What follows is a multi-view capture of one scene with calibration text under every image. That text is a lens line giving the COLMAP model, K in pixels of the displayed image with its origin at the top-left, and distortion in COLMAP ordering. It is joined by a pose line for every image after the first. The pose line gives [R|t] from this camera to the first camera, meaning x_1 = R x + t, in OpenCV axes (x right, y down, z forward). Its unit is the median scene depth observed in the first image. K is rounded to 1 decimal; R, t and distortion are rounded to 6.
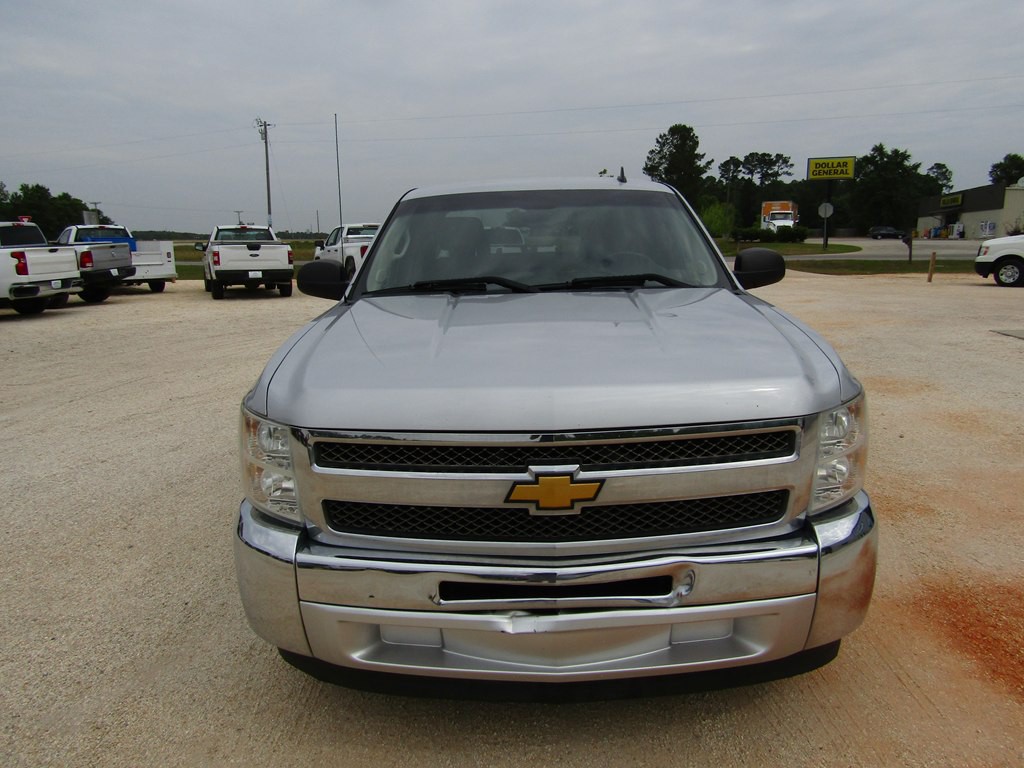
lens RADIAL K [[728.1, 0, 514.7], [0, 728.1, 389.9], [0, 0, 1]] dist [-0.012920, 0.003784]
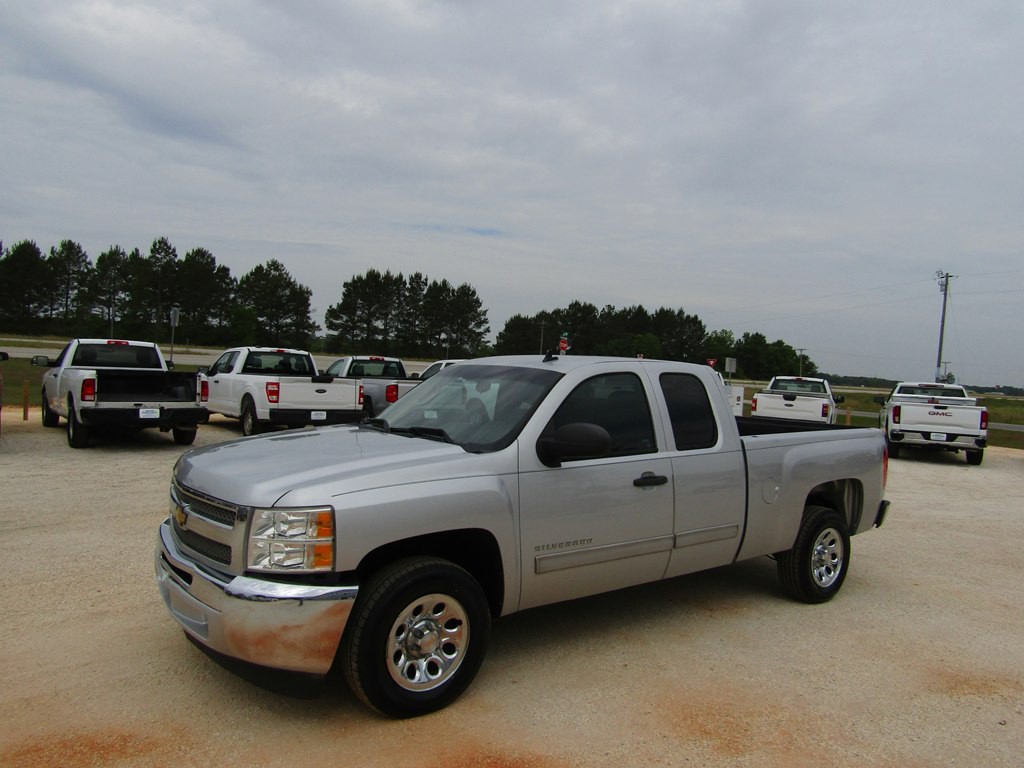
lens RADIAL K [[726.8, 0, 513.8], [0, 726.8, 391.0], [0, 0, 1]] dist [-0.010766, 0.002958]
pose [[0.617433, 0.069513, -0.783546, 0.082604], [-0.221117, 0.971262, -0.088073, -0.008460], [0.754906, 0.227635, 0.615060, 0.014450]]
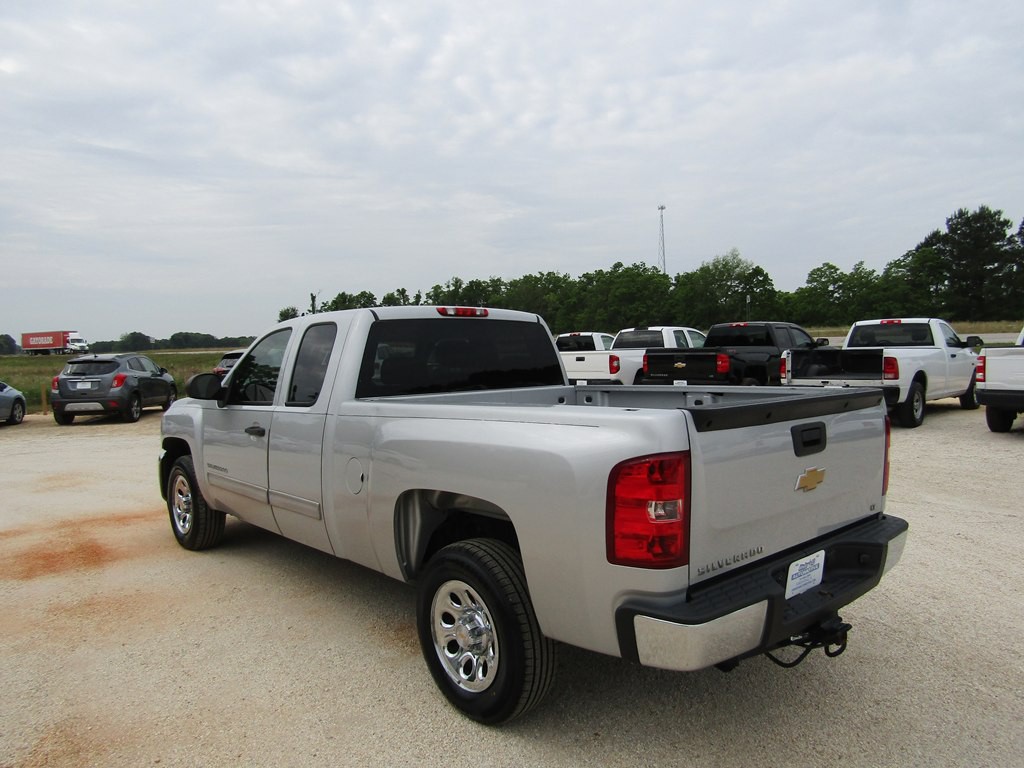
lens RADIAL K [[725.0, 0, 513.2], [0, 725.0, 384.0], [0, 0, 1]] dist [-0.011458, 0.001529]
pose [[-0.734378, 0.070204, -0.675100, 0.061695], [-0.105183, 0.970850, 0.215377, -0.039441], [0.670541, 0.229177, -0.705587, 0.174429]]
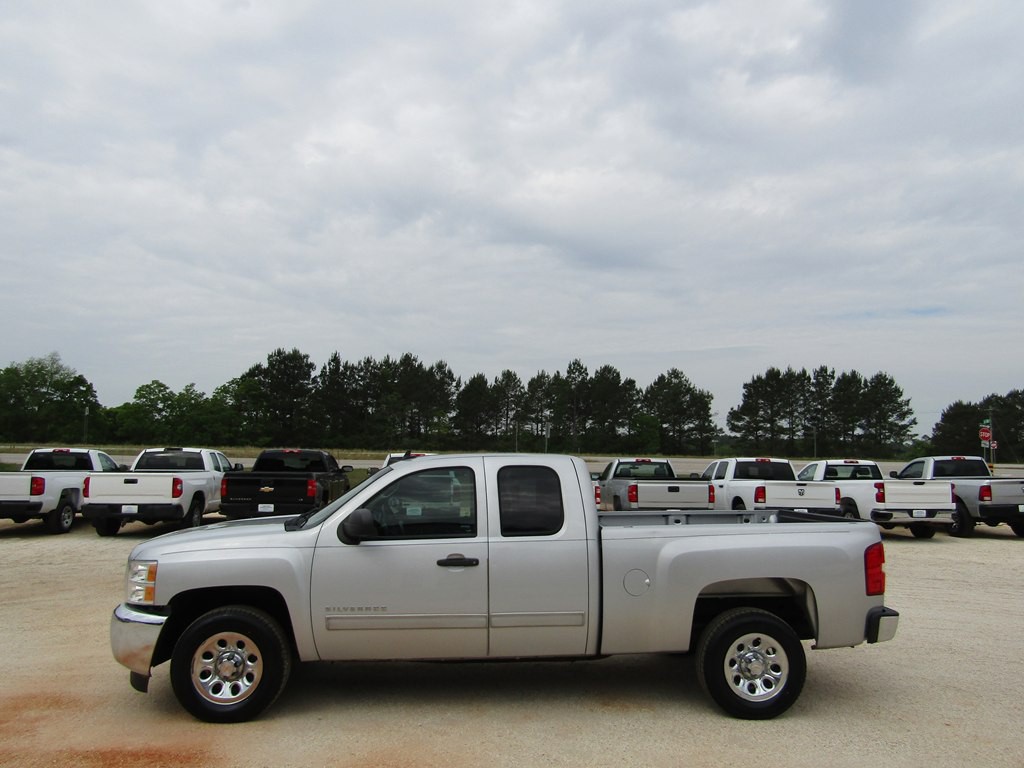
lens RADIAL K [[727.1, 0, 513.5], [0, 727.1, 383.9], [0, 0, 1]] dist [-0.013595, 0.005766]
pose [[0.094509, -0.085748, -0.991824, 0.128402], [-0.222525, 0.969256, -0.105001, -0.024849], [0.970335, 0.230630, 0.072522, 0.080141]]
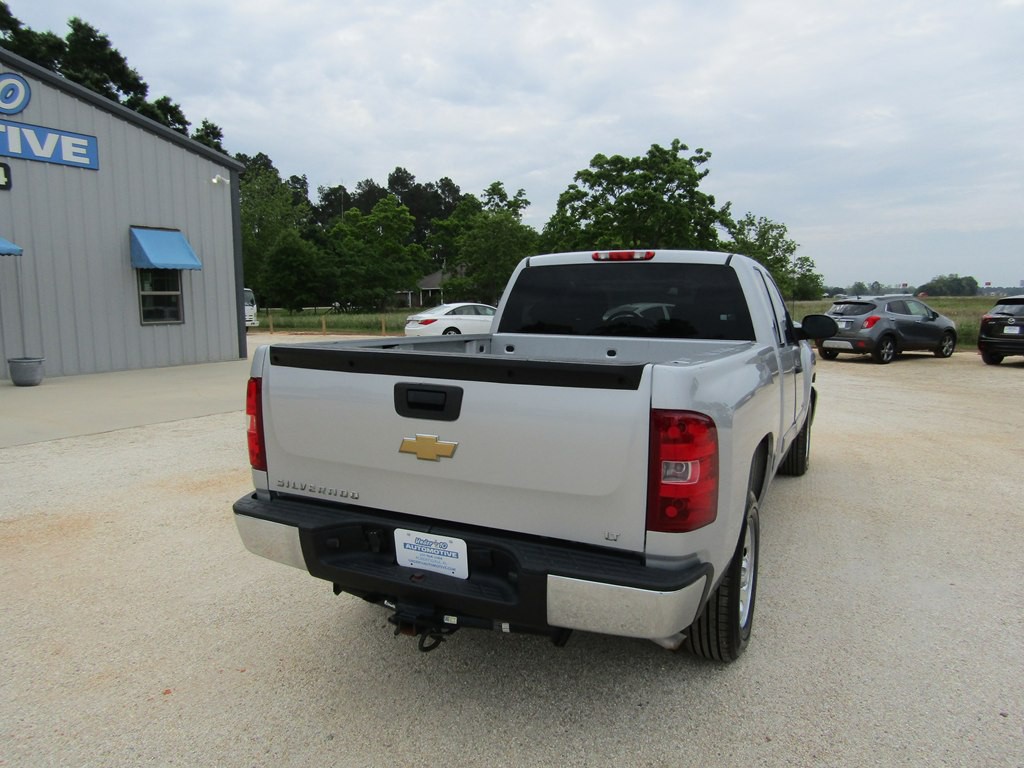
lens RADIAL K [[725.9, 0, 513.0], [0, 725.9, 383.6], [0, 0, 1]] dist [-0.015757, 0.007392]
pose [[-0.907051, -0.029420, 0.419991, -0.023796], [0.104603, 0.950529, 0.292493, -0.040611], [-0.407819, 0.309238, -0.859101, 0.191650]]
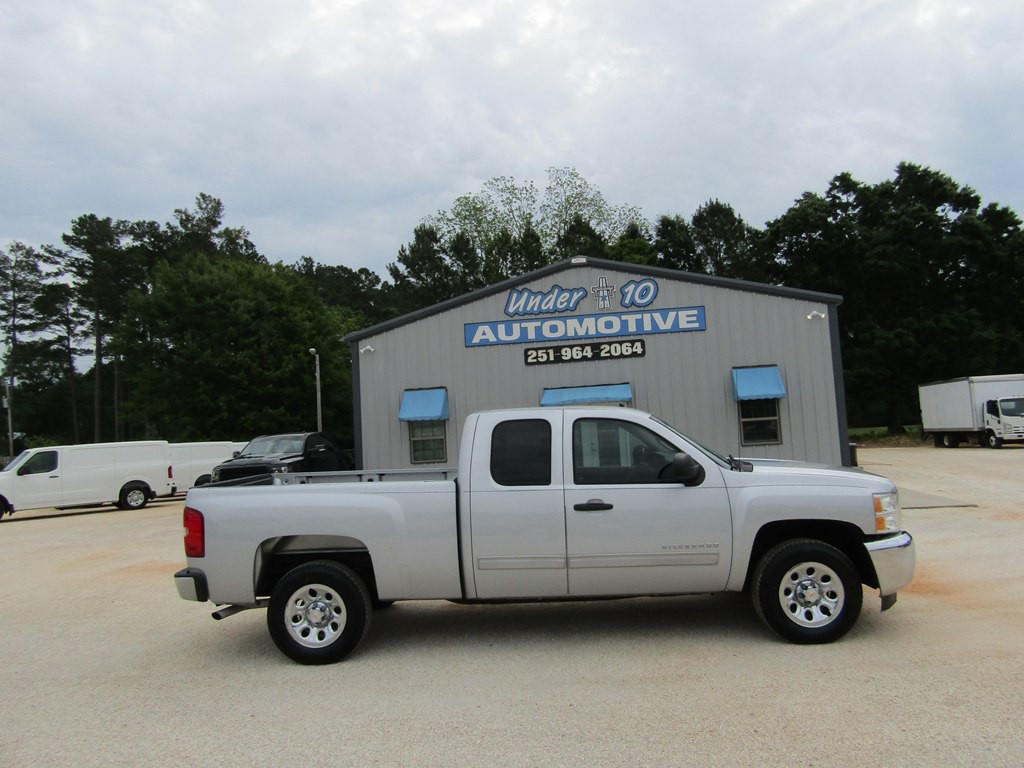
lens RADIAL K [[725.9, 0, 513.0], [0, 725.9, 383.6], [0, 0, 1]] dist [-0.015757, 0.007392]
pose [[0.030634, 0.086606, 0.995772, -0.128756], [0.258680, 0.961611, -0.091593, -0.019500], [-0.965477, 0.260392, 0.007055, 0.093106]]
